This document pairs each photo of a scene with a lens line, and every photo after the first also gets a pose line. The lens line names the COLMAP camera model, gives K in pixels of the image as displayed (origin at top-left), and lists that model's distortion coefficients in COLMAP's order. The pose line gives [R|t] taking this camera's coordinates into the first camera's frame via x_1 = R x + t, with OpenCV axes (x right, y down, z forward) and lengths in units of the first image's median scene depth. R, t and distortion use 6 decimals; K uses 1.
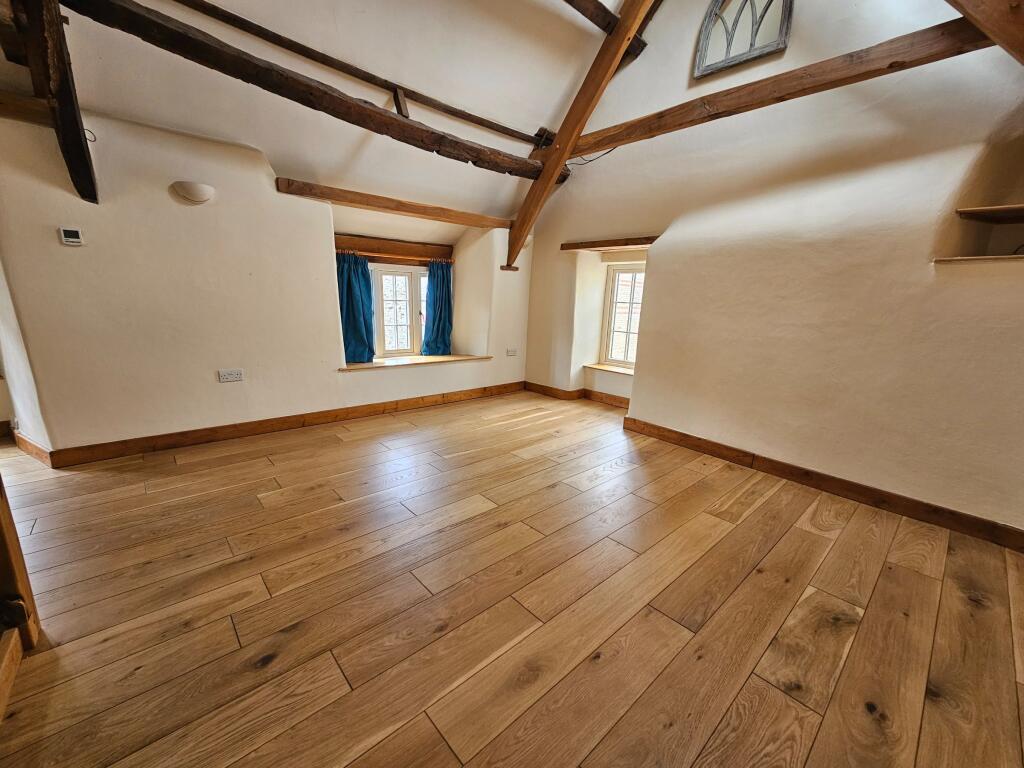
lens RADIAL K [[417.4, 0, 509.3], [0, 417.4, 388.0], [0, 0, 1]] dist [0.002031, 0.000175]
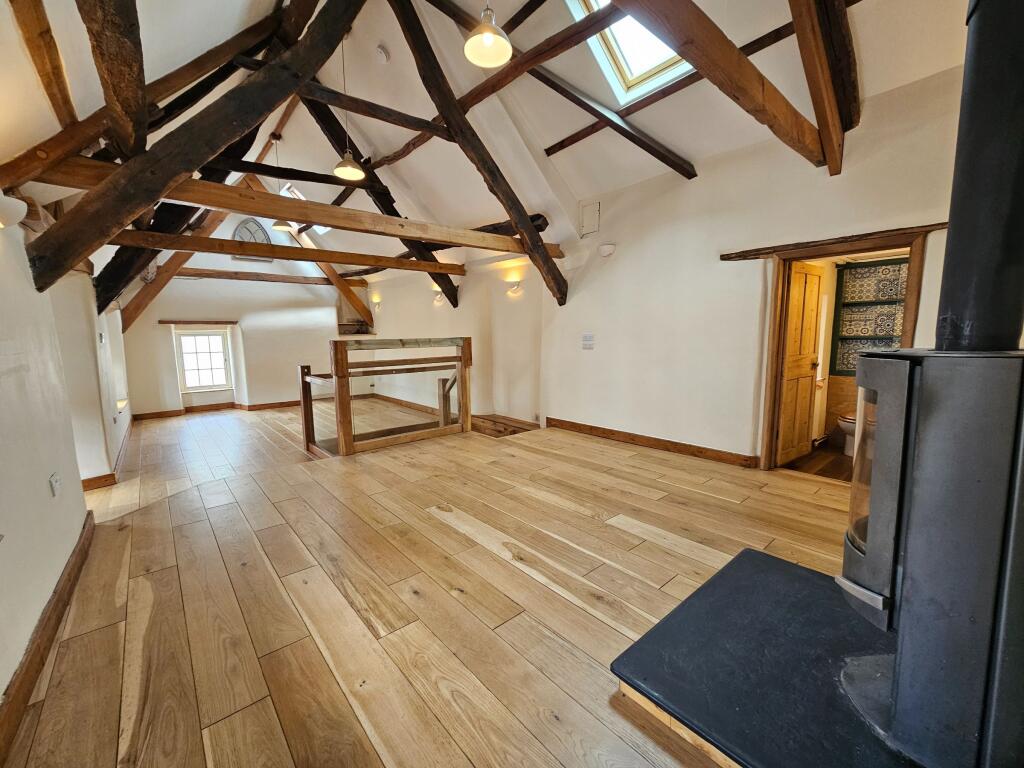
lens RADIAL K [[417.4, 0, 507.7], [0, 417.4, 387.2], [0, 0, 1]] dist [-0.002624, -0.000180]
pose [[0.018059, -0.158157, 0.987249, -2.051931], [0.232488, 0.961009, 0.149701, -0.035150], [-0.972432, 0.226820, 0.054124, -0.470639]]
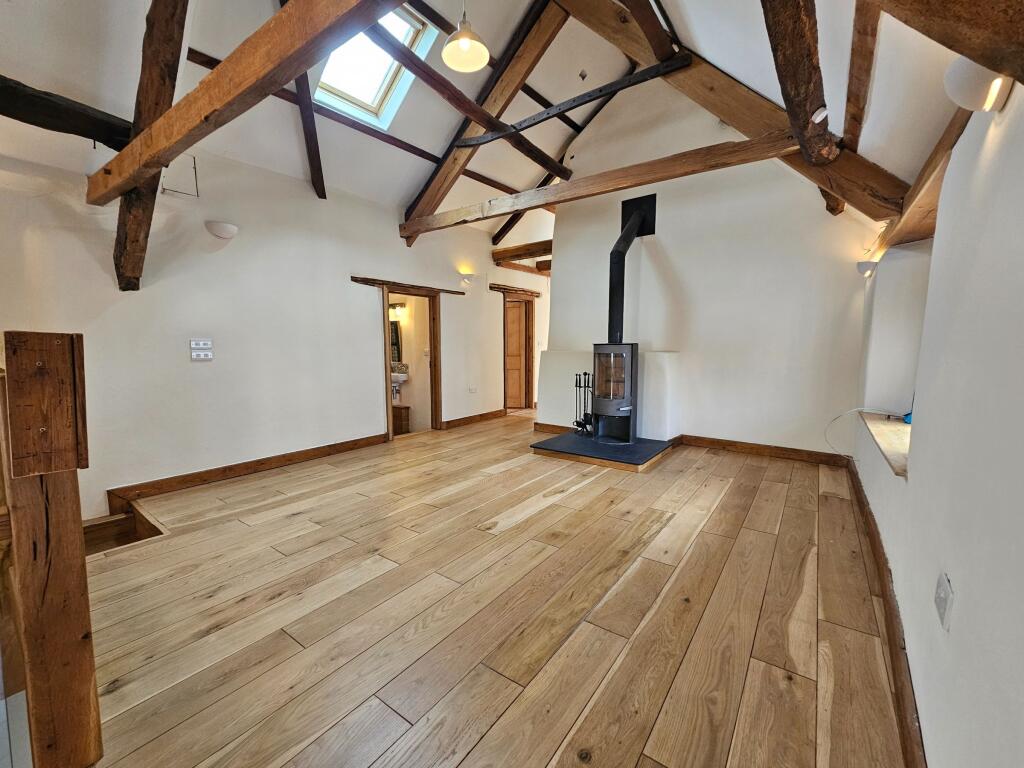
lens RADIAL K [[417.4, 0, 507.7], [0, 417.4, 387.2], [0, 0, 1]] dist [-0.002624, -0.000180]
pose [[-0.979476, -0.007415, -0.201425, -1.085773], [-0.069461, 0.950526, 0.302780, -0.182150], [0.189215, 0.310557, -0.931532, 0.435485]]
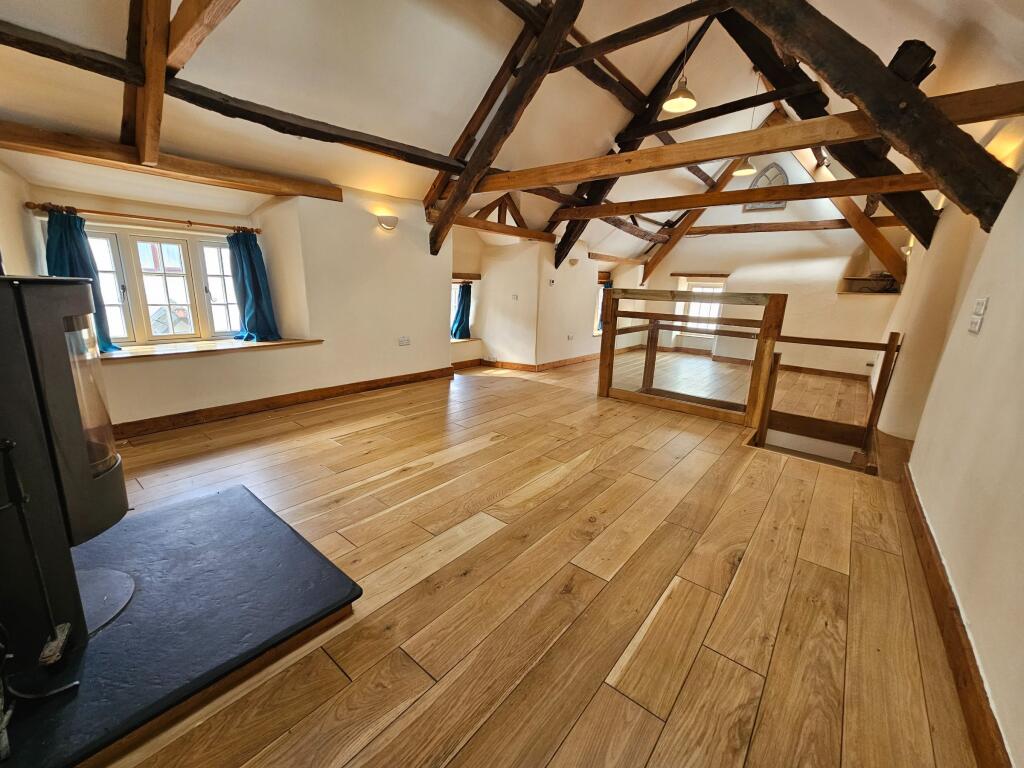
lens RADIAL K [[417.4, 0, 507.7], [0, 417.4, 387.2], [0, 0, 1]] dist [-0.002624, -0.000180]
pose [[0.988986, -0.033487, 0.144173, -1.329169], [0.029732, 0.999162, 0.028121, 0.167312], [-0.144994, -0.023524, 0.989153, -1.220646]]
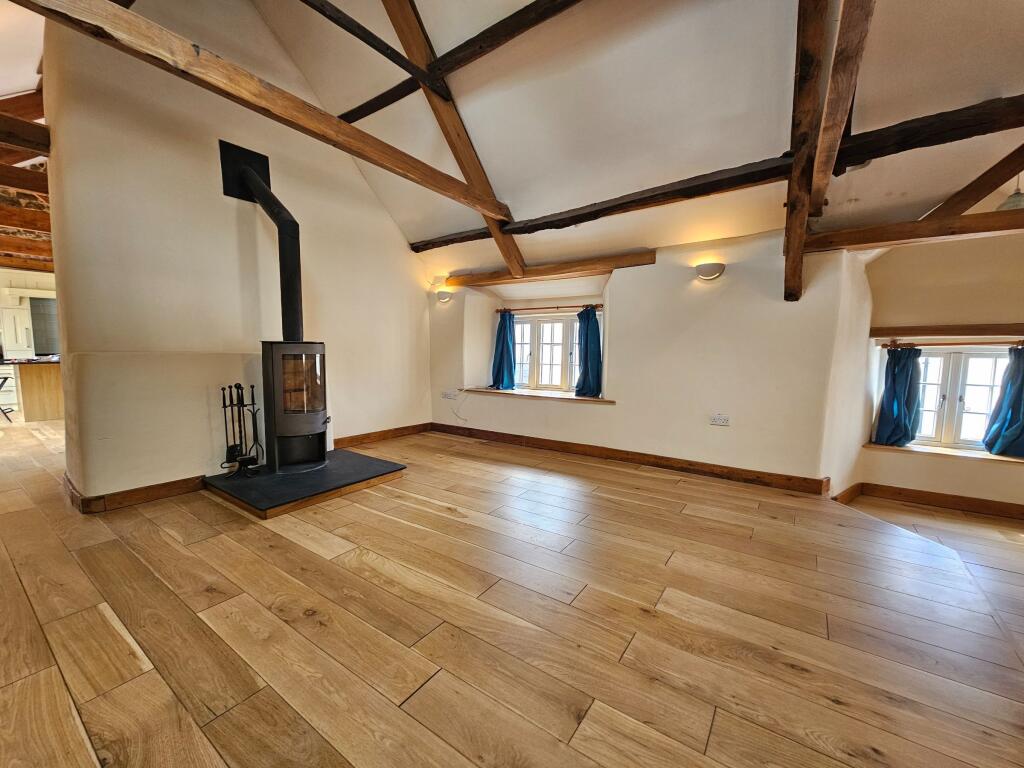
lens RADIAL K [[417.4, 0, 509.3], [0, 417.4, 388.0], [0, 0, 1]] dist [0.002031, 0.000175]
pose [[0.222625, 0.063828, -0.972813, -0.546398], [-0.211970, 0.977152, 0.015604, 0.056229], [0.951581, 0.202733, 0.231068, -0.526330]]
